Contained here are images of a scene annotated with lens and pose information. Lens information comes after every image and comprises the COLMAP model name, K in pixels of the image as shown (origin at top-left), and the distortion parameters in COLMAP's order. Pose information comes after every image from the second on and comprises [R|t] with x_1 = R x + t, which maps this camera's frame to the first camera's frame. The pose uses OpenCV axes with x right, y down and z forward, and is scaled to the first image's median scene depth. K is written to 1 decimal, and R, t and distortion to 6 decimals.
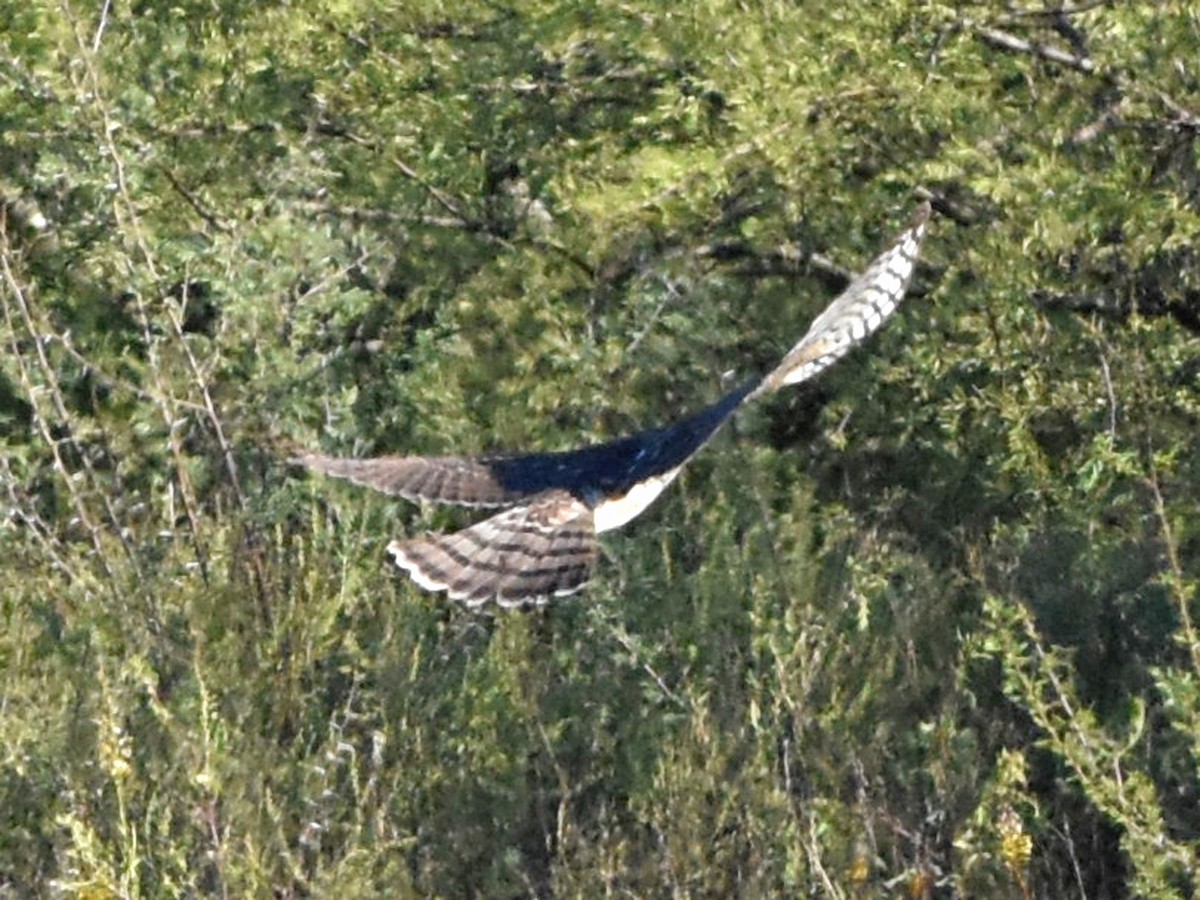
lens RADIAL K [[4112.8, 0, 600.1], [0, 4112.8, 448.9], [0, 0, 1]] dist [-0.555094, 10.286483]
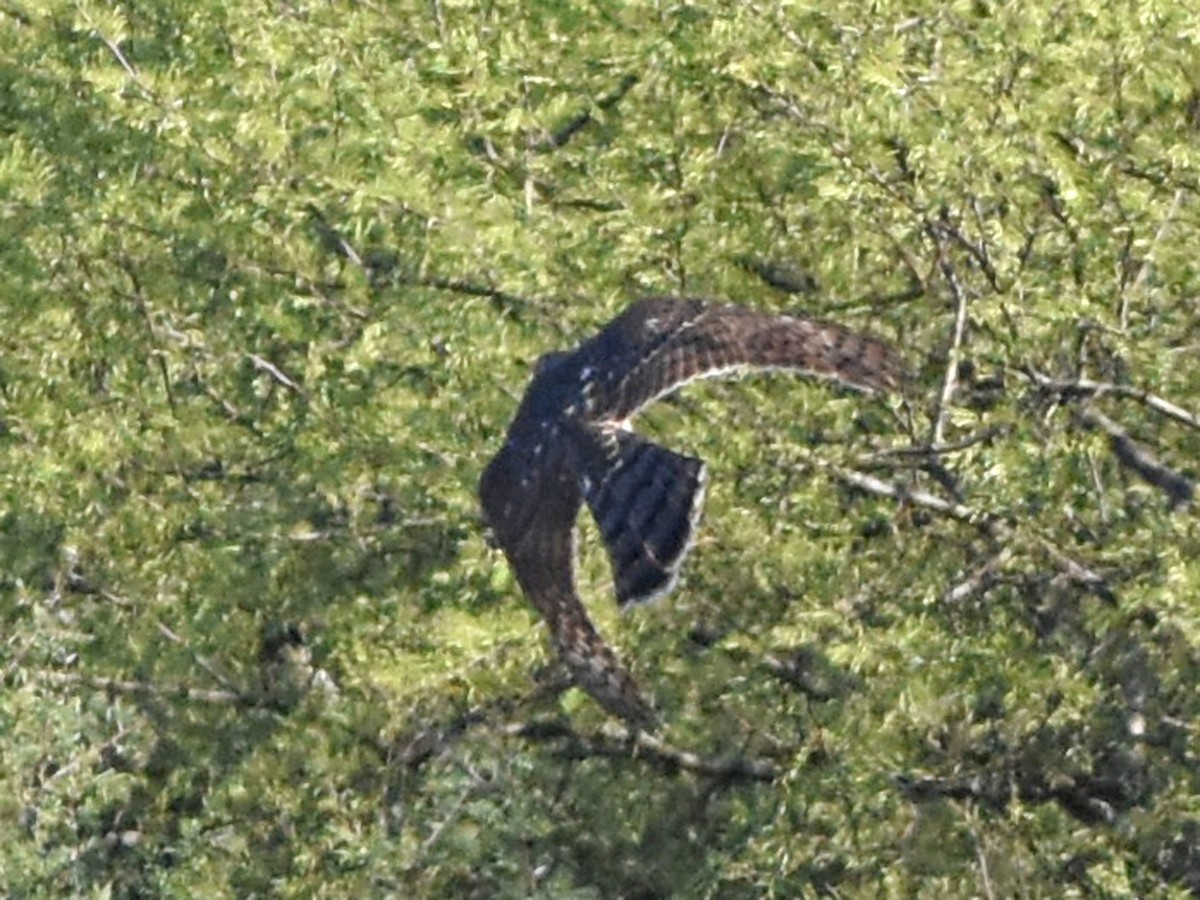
lens RADIAL K [[4112.8, 0, 600.1], [0, 4112.8, 448.9], [0, 0, 1]] dist [-0.555094, 10.286483]
pose [[0.998591, 0.003319, 0.052955, -0.002529], [0.002731, 0.993504, -0.113766, -0.008752], [-0.052988, 0.113751, 0.992095, 0.139999]]
